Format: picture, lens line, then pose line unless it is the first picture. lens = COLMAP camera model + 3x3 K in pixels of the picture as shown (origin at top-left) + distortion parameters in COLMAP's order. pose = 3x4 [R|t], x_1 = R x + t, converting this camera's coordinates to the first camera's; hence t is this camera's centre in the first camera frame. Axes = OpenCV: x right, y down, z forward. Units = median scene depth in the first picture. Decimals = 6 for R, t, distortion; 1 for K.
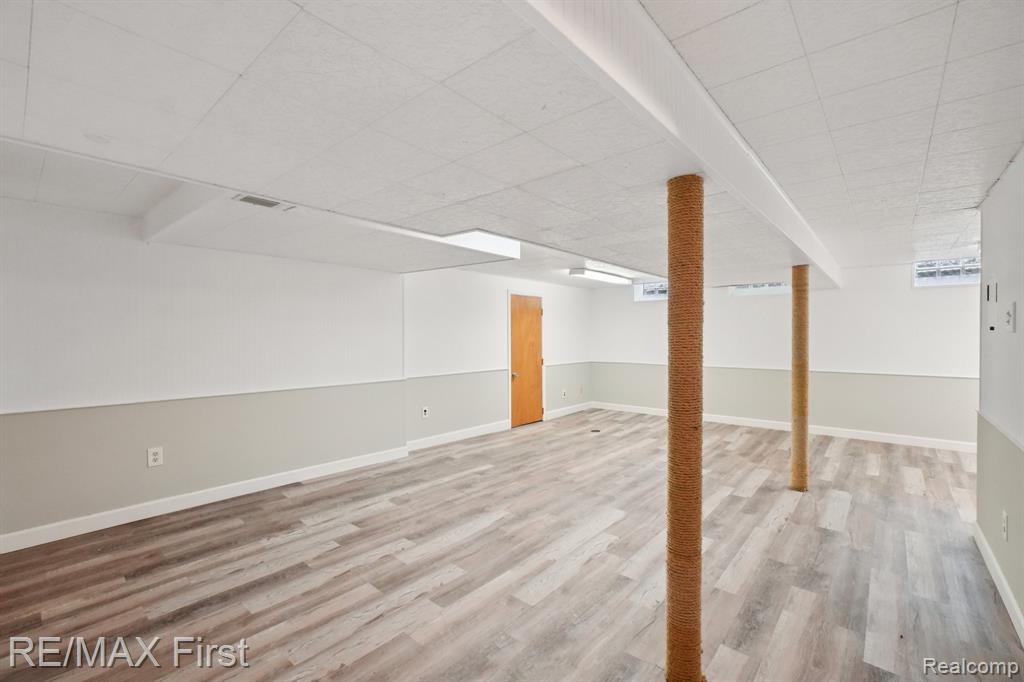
lens RADIAL K [[441.0, 0, 515.2], [0, 441.0, 335.9], [0, 0, 1]] dist [-0.013665, 0.004515]
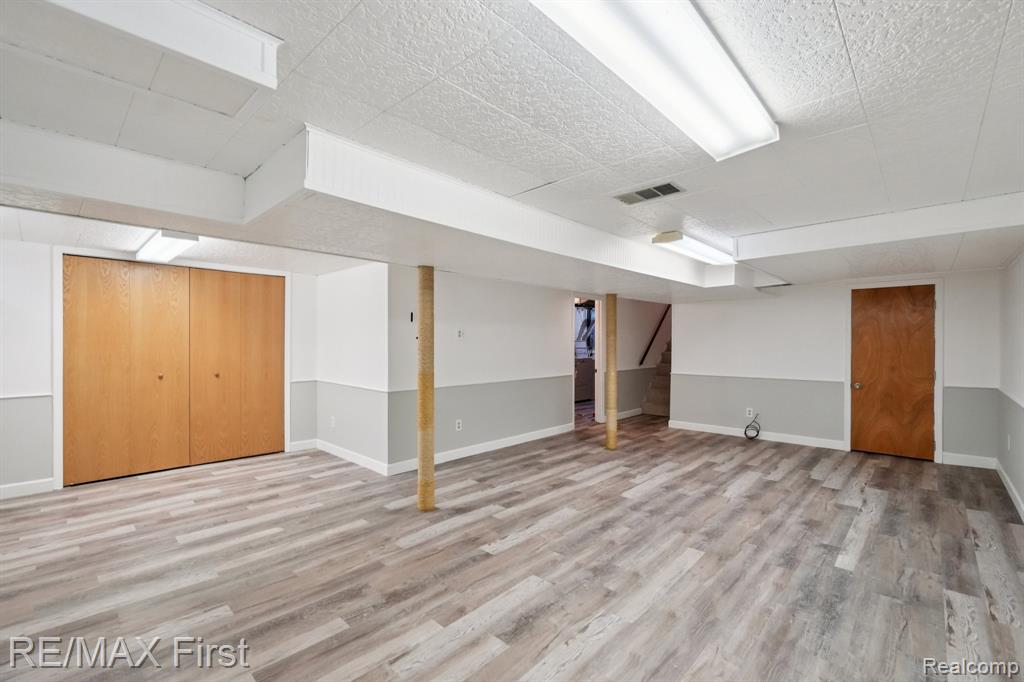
lens RADIAL K [[441.0, 0, 515.2], [0, 441.0, 335.9], [0, 0, 1]] dist [-0.013665, 0.004515]
pose [[-0.998862, -0.001643, 0.047658, 0.444220], [-0.002094, 0.999953, -0.009425, -0.006559], [-0.047640, -0.009514, -0.998819, 2.031209]]
